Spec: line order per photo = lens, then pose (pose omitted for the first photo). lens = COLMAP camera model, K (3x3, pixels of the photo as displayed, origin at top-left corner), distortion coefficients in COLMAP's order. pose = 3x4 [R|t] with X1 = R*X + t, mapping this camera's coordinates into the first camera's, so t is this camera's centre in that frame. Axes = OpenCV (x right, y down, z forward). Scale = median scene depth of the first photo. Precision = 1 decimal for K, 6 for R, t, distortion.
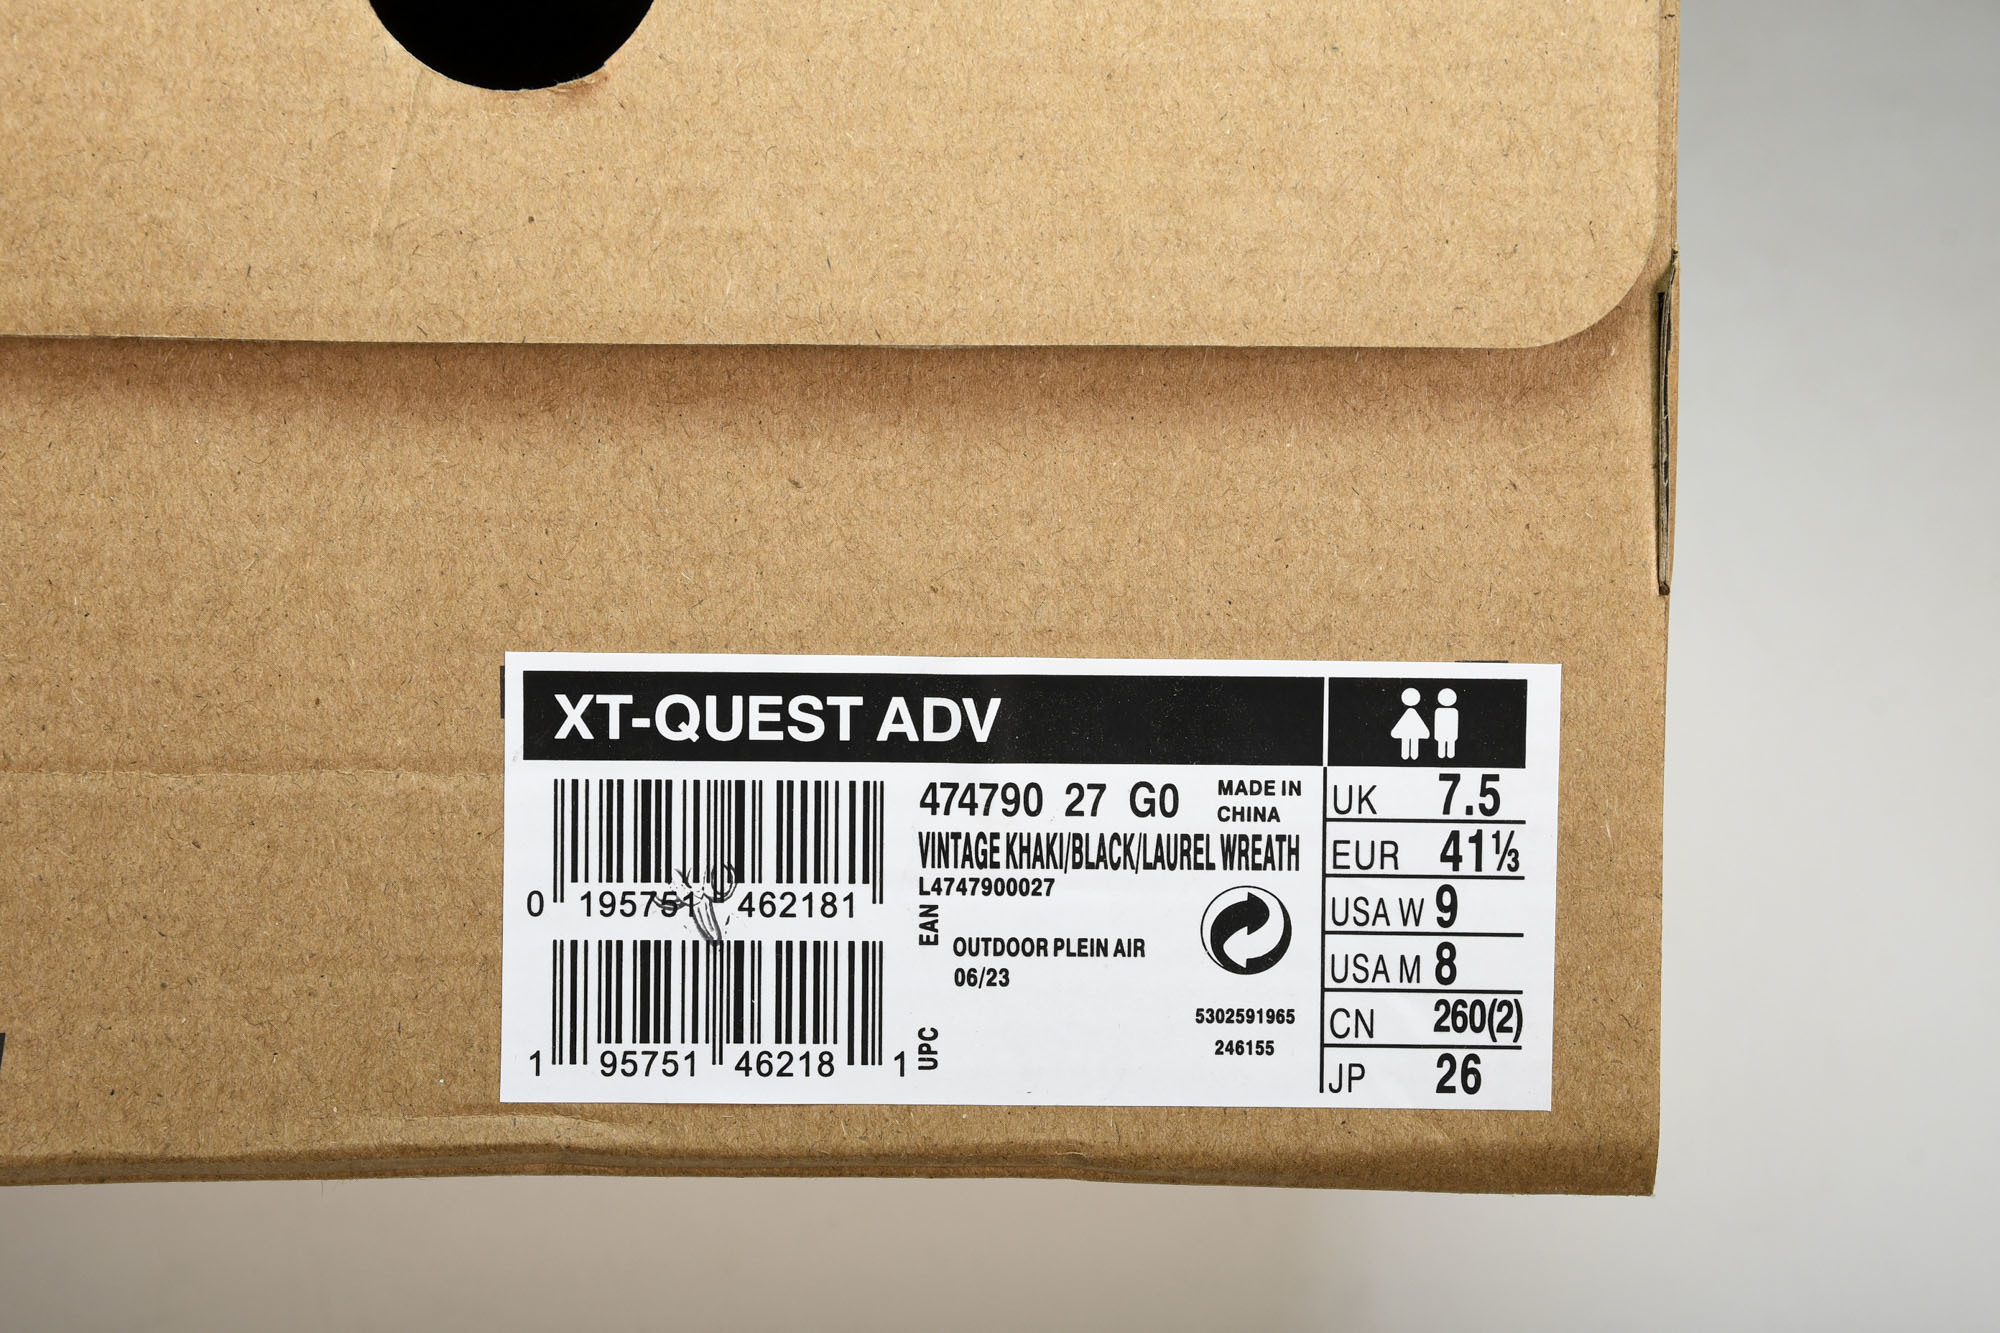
lens RADIAL K [[4306.6, 0, 947.5], [0, 4306.6, 660.0], [0, 0, 1]] dist [0.210824, 0.401931]
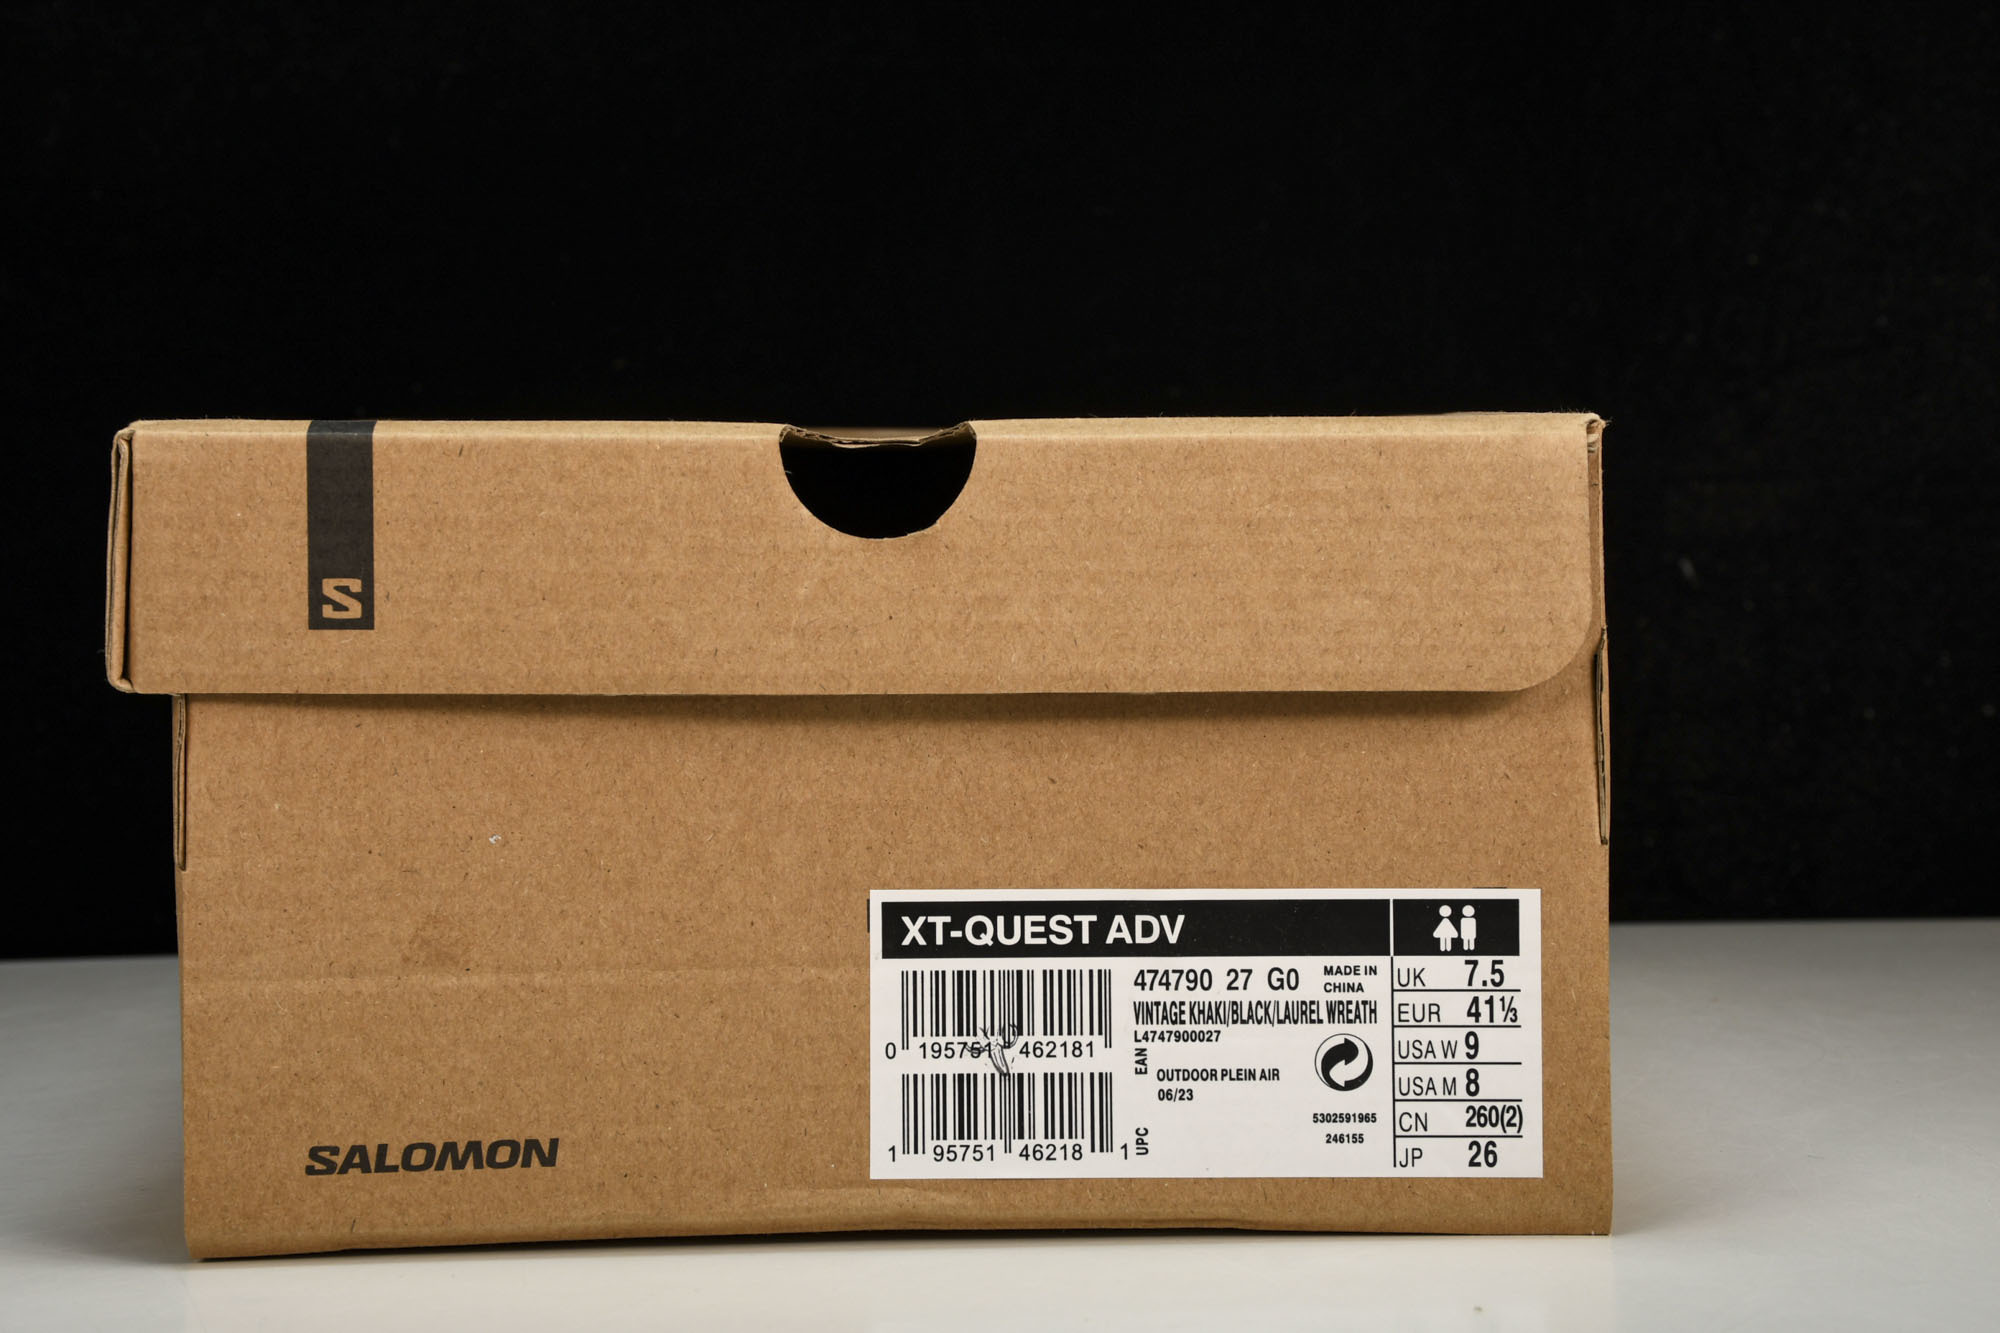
lens RADIAL K [[3908.7, 0, 1000.0], [0, 3908.7, 666.5], [0, 0, 1]] dist [0.266694, 0.344118]
pose [[0.999886, -0.014639, 0.003757, -0.058988], [0.014903, 0.996364, -0.083886, 0.037342], [-0.002516, 0.083933, 0.996468, -0.432812]]
